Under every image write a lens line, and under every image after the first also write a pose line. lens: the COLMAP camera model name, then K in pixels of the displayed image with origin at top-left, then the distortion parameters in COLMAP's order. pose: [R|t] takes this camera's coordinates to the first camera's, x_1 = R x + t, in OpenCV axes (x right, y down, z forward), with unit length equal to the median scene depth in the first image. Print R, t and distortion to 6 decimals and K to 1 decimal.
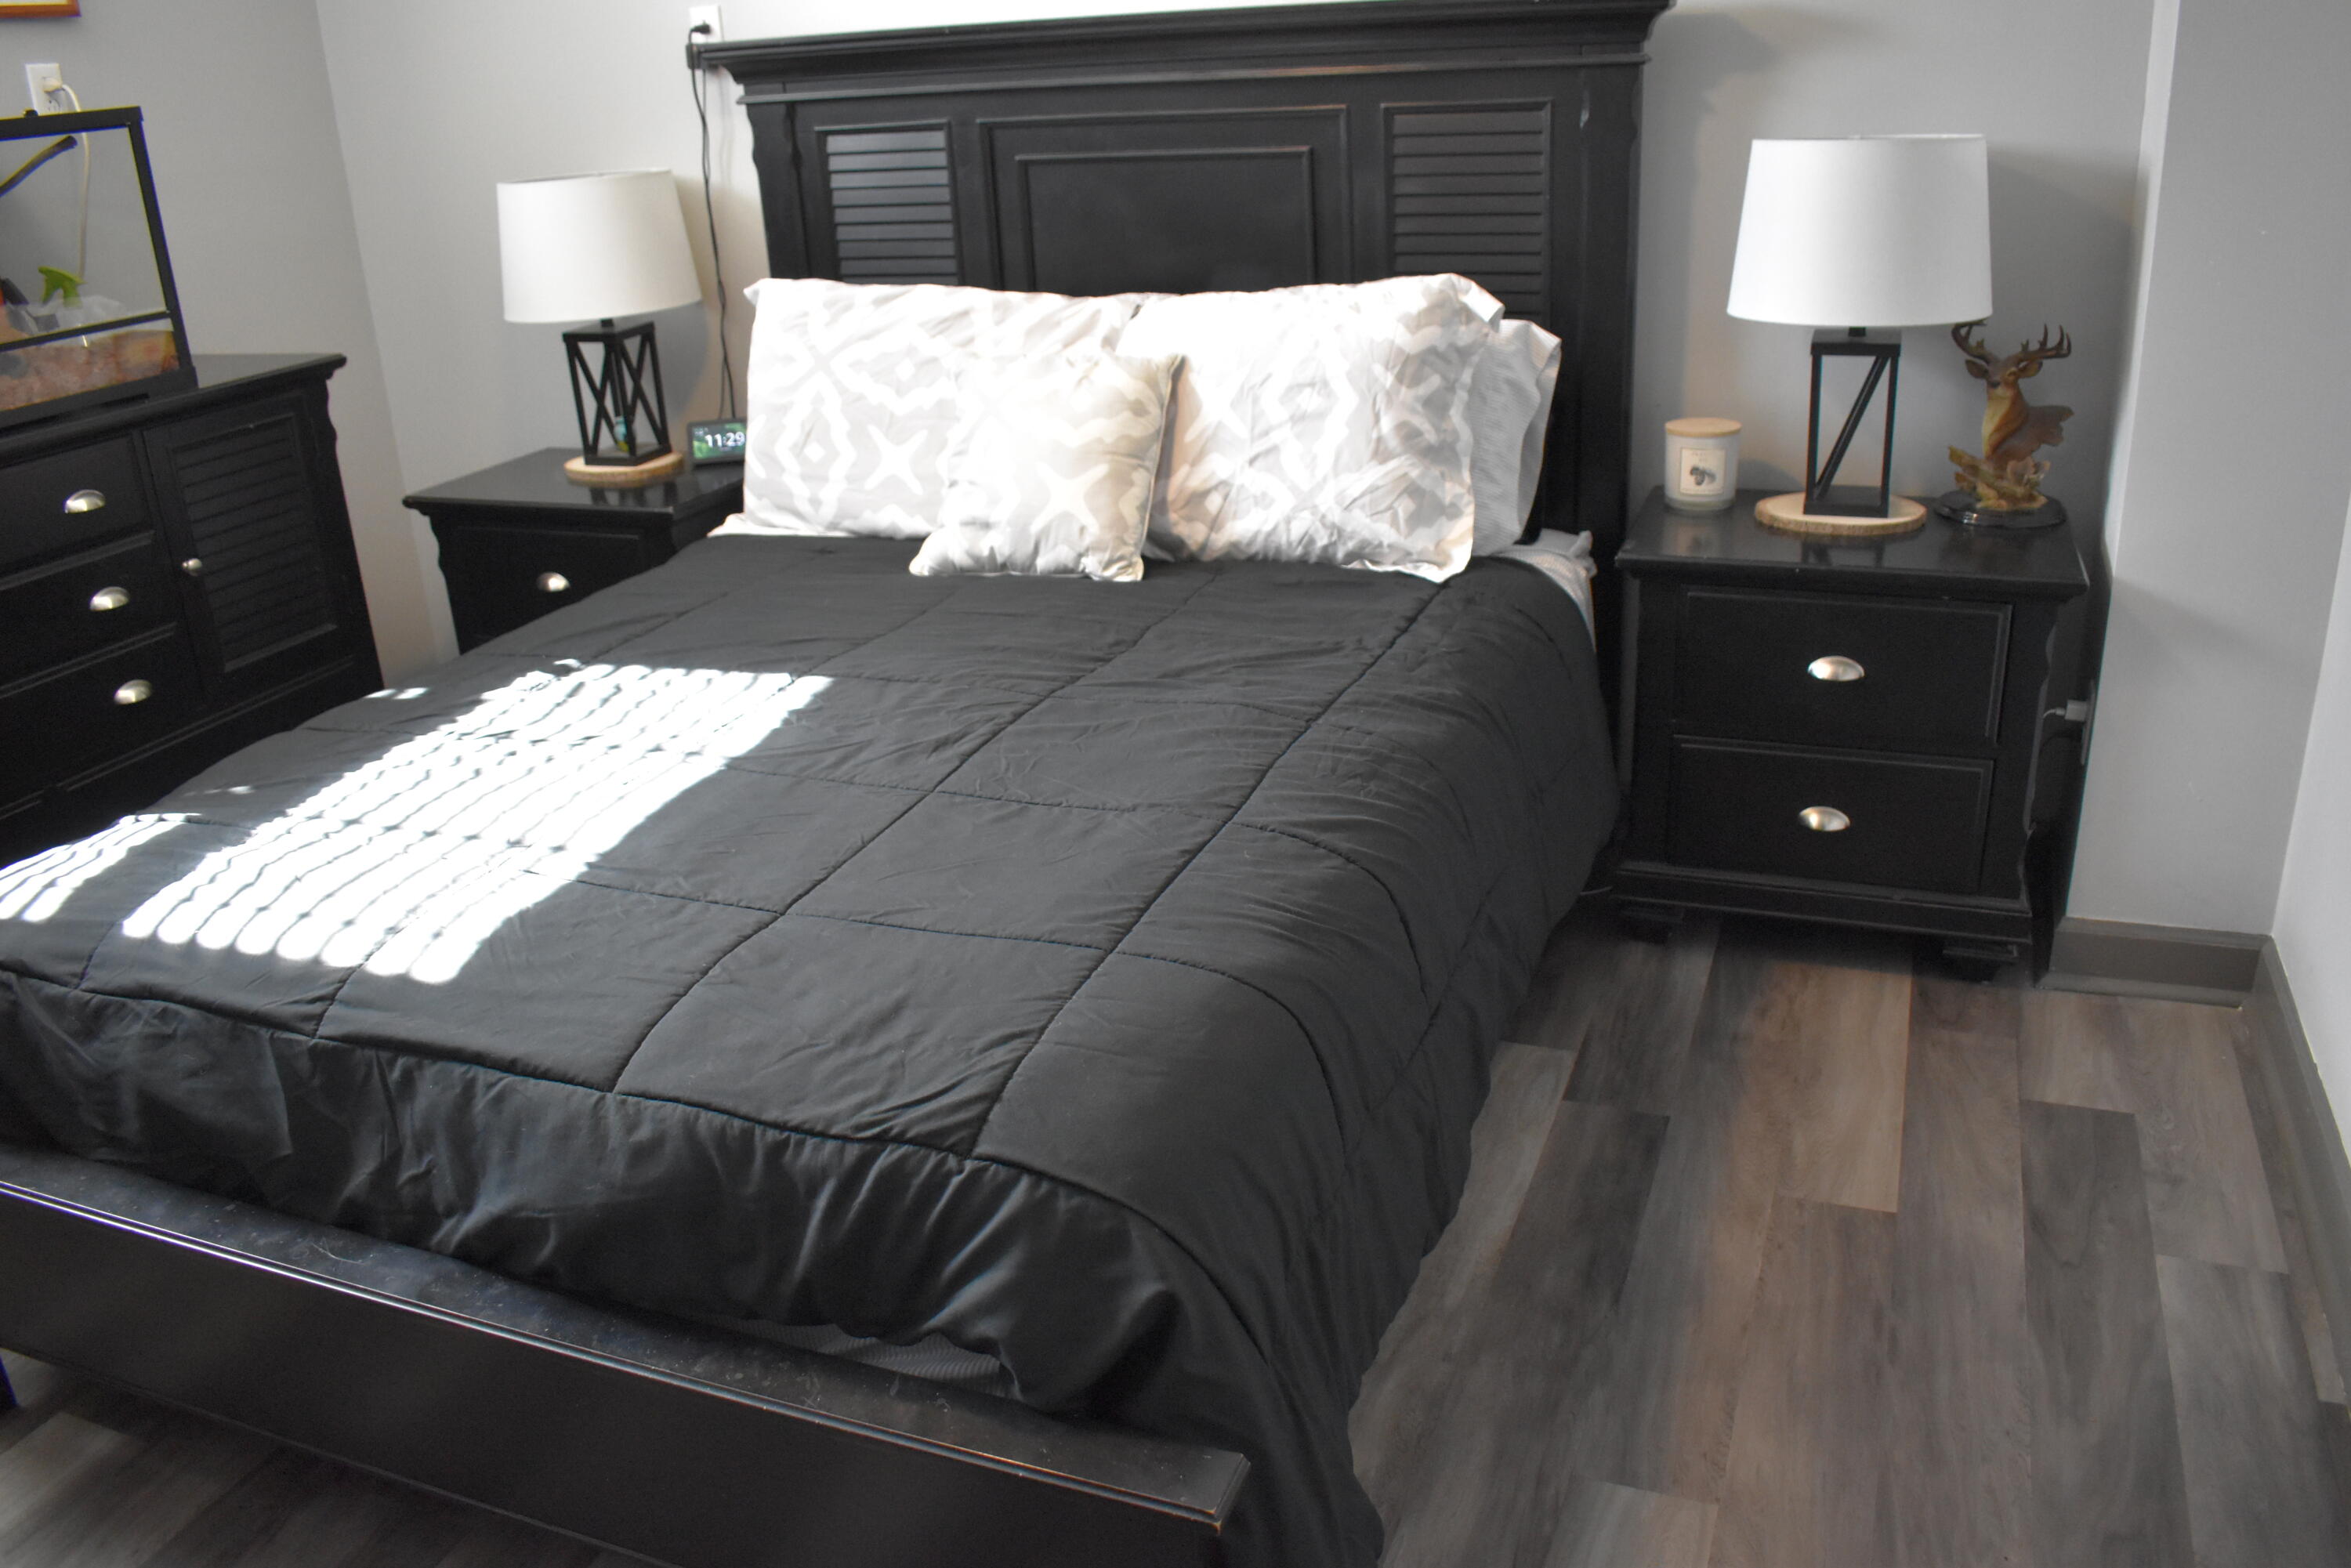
lens RADIAL K [[1832.4, 0, 1179.2], [0, 1832.4, 782.0], [0, 0, 1]] dist [-0.100145, 0.021312]
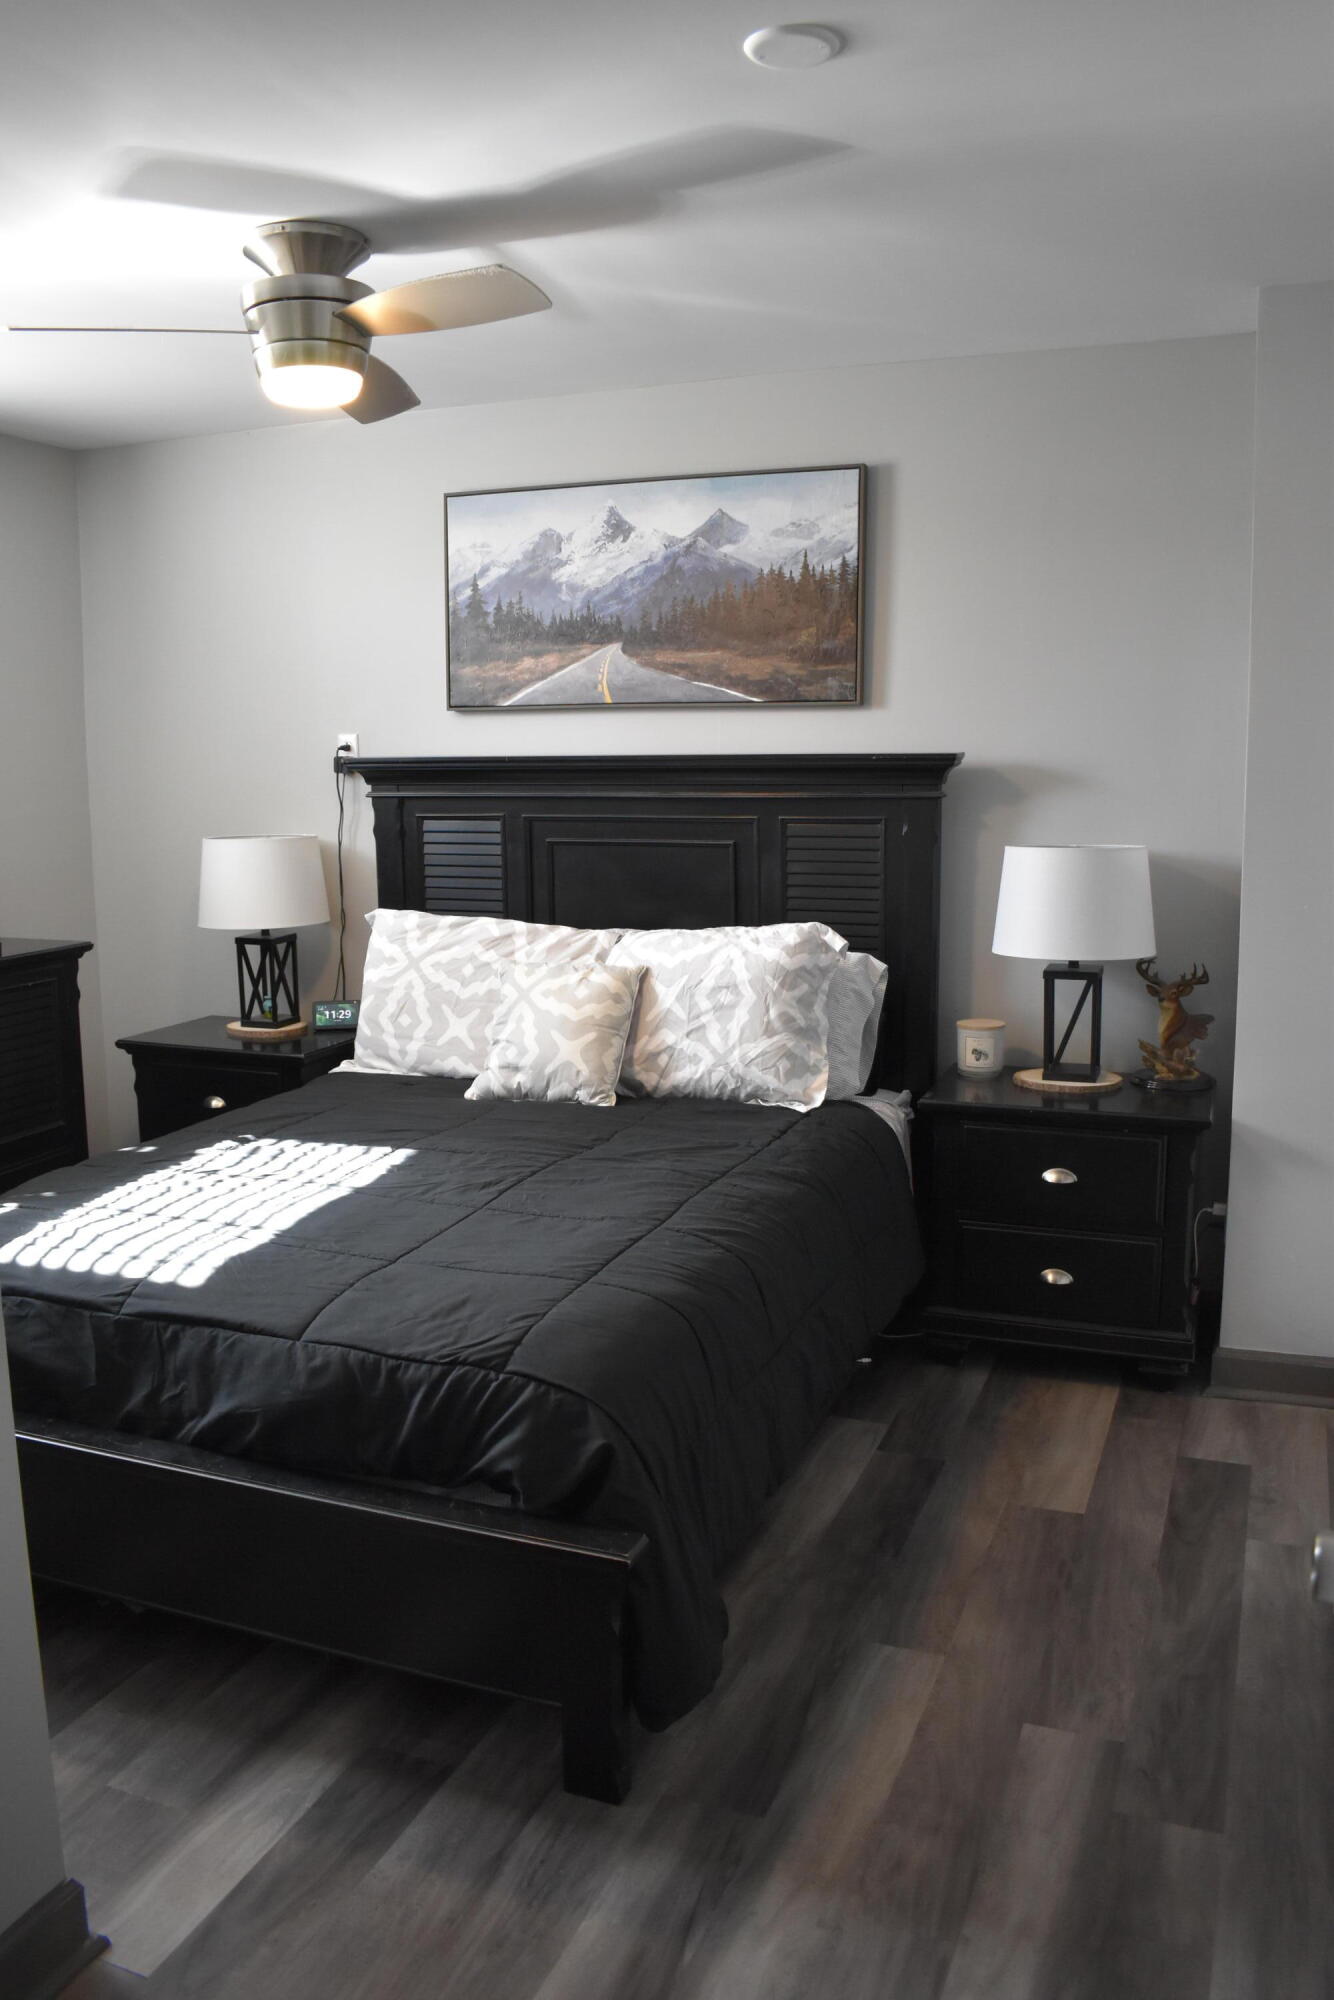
lens RADIAL K [[1558.9, 0, 665.7], [0, 1558.9, 994.5], [0, 0, 1]] dist [-0.100145, 0.021312]
pose [[0.999199, 0.039838, 0.003877, 0.014374], [-0.037893, 0.972702, -0.228945, 0.101075], [-0.012892, 0.228614, 0.973432, -0.318941]]
